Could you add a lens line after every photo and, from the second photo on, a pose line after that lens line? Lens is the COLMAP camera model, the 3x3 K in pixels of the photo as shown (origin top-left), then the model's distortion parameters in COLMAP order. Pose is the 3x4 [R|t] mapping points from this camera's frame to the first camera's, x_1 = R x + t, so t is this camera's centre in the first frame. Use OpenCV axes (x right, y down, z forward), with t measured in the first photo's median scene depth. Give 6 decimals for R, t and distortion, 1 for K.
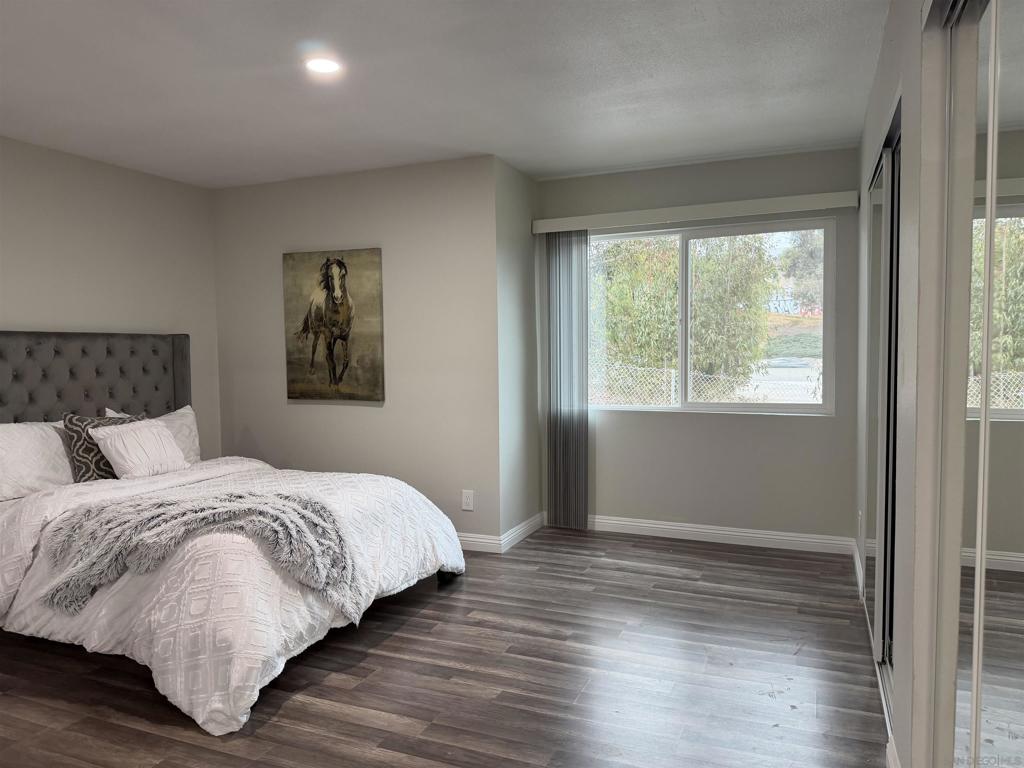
lens RADIAL K [[719.1, 0, 512.0], [0, 719.1, 384.0], [0, 0, 1]] dist [0.056272, -0.071059]
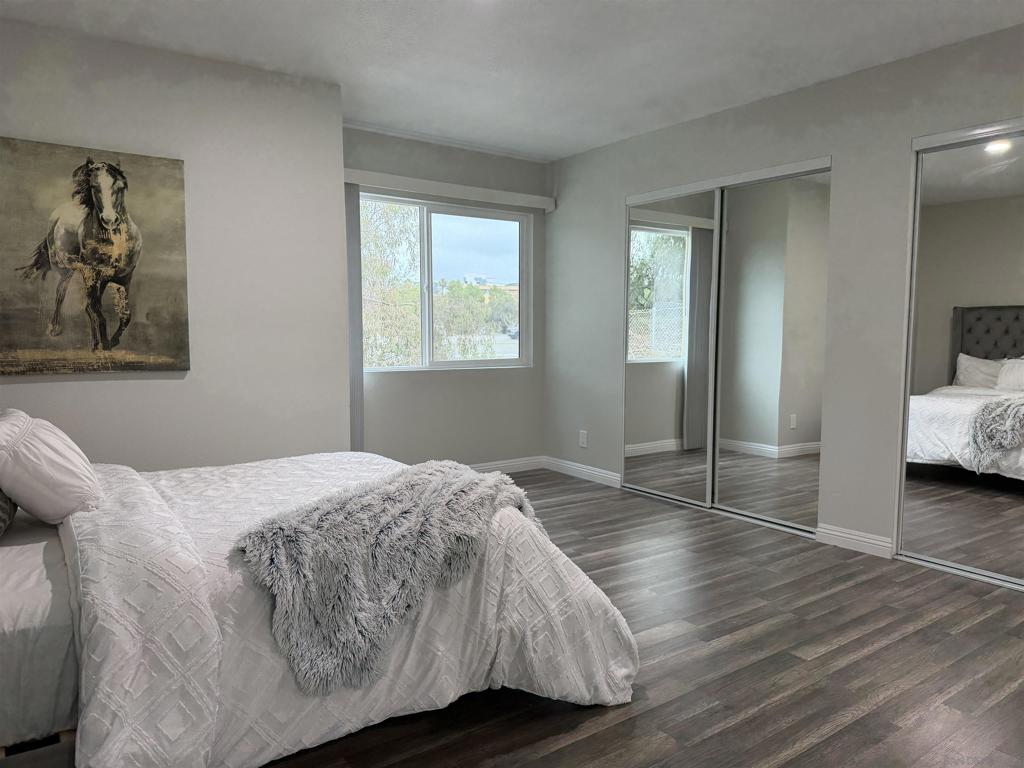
lens RADIAL K [[711.6, 0, 510.2], [0, 711.6, 382.3], [0, 0, 1]] dist [0.117574, -0.188370]
pose [[0.516323, -0.053033, 0.854750, -0.650593], [0.030342, 0.998587, 0.043629, 0.013910], [-0.855856, 0.003408, 0.517202, 0.334246]]
